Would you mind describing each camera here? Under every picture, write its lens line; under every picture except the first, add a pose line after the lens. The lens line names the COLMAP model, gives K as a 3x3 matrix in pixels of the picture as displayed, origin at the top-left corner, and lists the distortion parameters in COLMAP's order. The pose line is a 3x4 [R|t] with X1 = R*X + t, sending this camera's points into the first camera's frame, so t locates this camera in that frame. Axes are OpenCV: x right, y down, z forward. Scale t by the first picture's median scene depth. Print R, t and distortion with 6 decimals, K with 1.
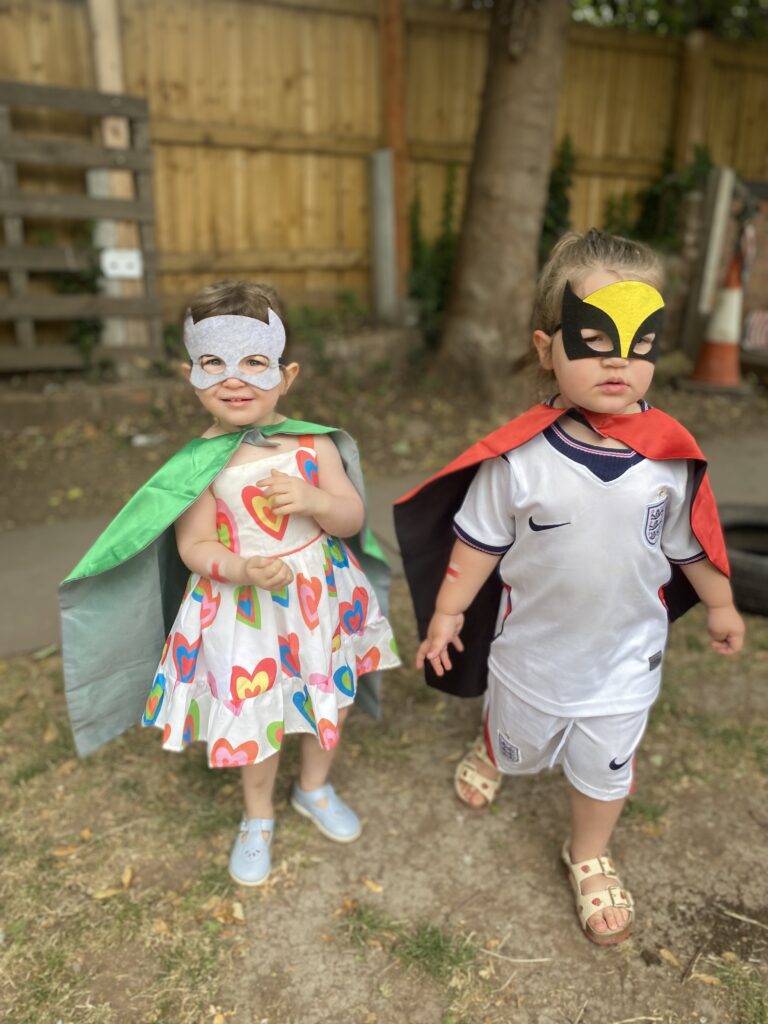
lens RADIAL K [[767.8, 0, 408.2], [0, 767.8, 514.0], [0, 0, 1]] dist [0.002737, -0.004644]
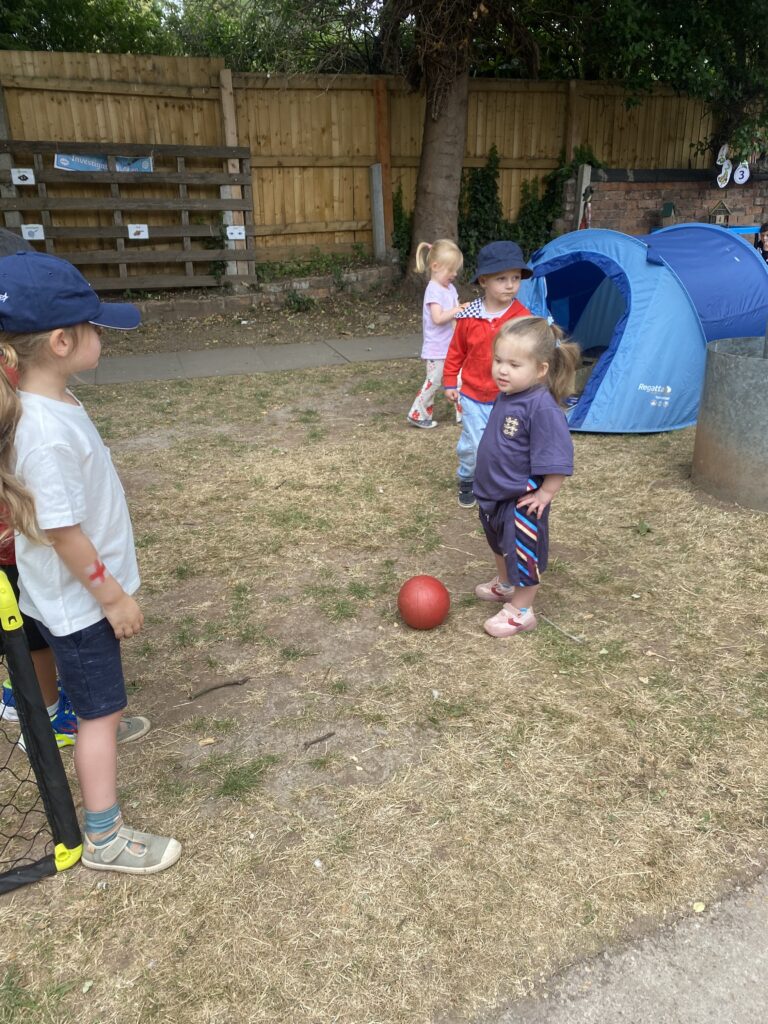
lens RADIAL K [[776.3, 0, 412.2], [0, 776.3, 509.3], [0, 0, 1]] dist [0.006238, -0.013217]
pose [[0.991395, 0.030334, -0.127345, 0.327737], [-0.022226, 0.997663, 0.064613, 0.227561], [0.129007, -0.061227, 0.989752, -0.894121]]
